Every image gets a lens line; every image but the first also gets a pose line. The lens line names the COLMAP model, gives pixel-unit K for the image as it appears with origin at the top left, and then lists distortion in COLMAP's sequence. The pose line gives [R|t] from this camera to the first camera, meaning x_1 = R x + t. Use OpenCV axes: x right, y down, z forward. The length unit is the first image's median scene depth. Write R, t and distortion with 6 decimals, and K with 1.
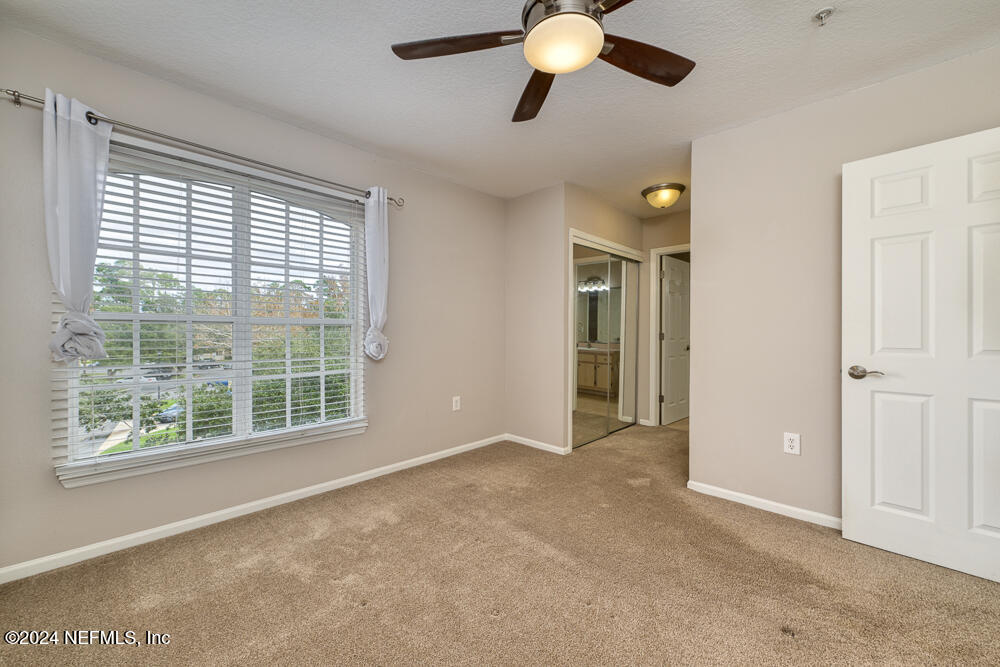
lens RADIAL K [[395.1, 0, 500.0], [0, 395.1, 333.5], [0, 0, 1]] dist [0.001832, 0.000045]
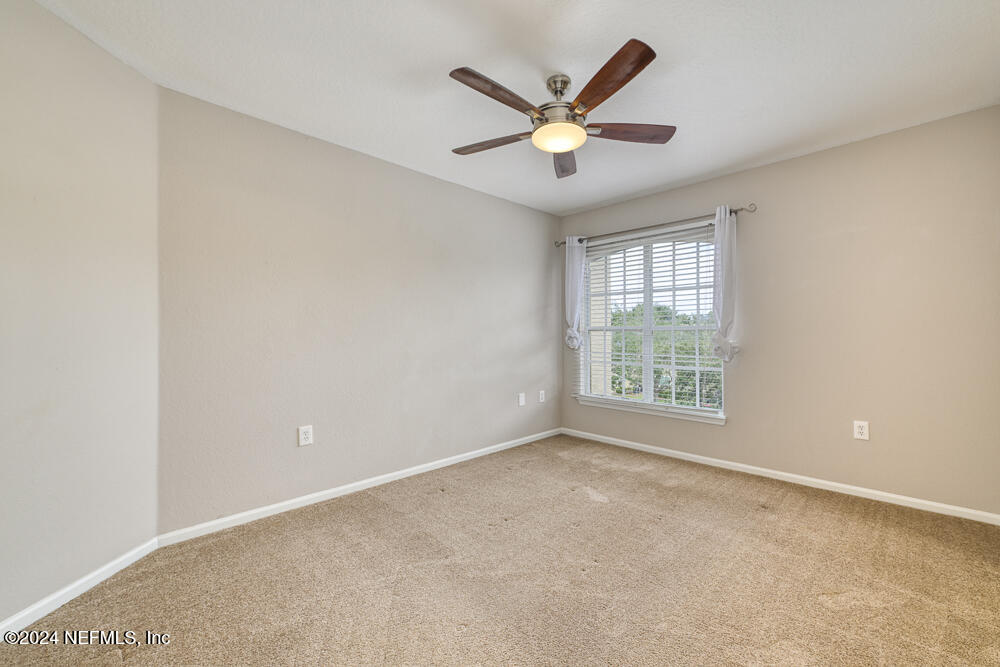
lens RADIAL K [[395.1, 0, 500.0], [0, 395.1, 333.5], [0, 0, 1]] dist [0.001832, 0.000045]
pose [[-0.044035, -0.006385, -0.999010, 0.817844], [-0.000910, 0.999979, -0.006352, -0.000160], [0.999030, 0.000630, -0.044040, 0.425253]]
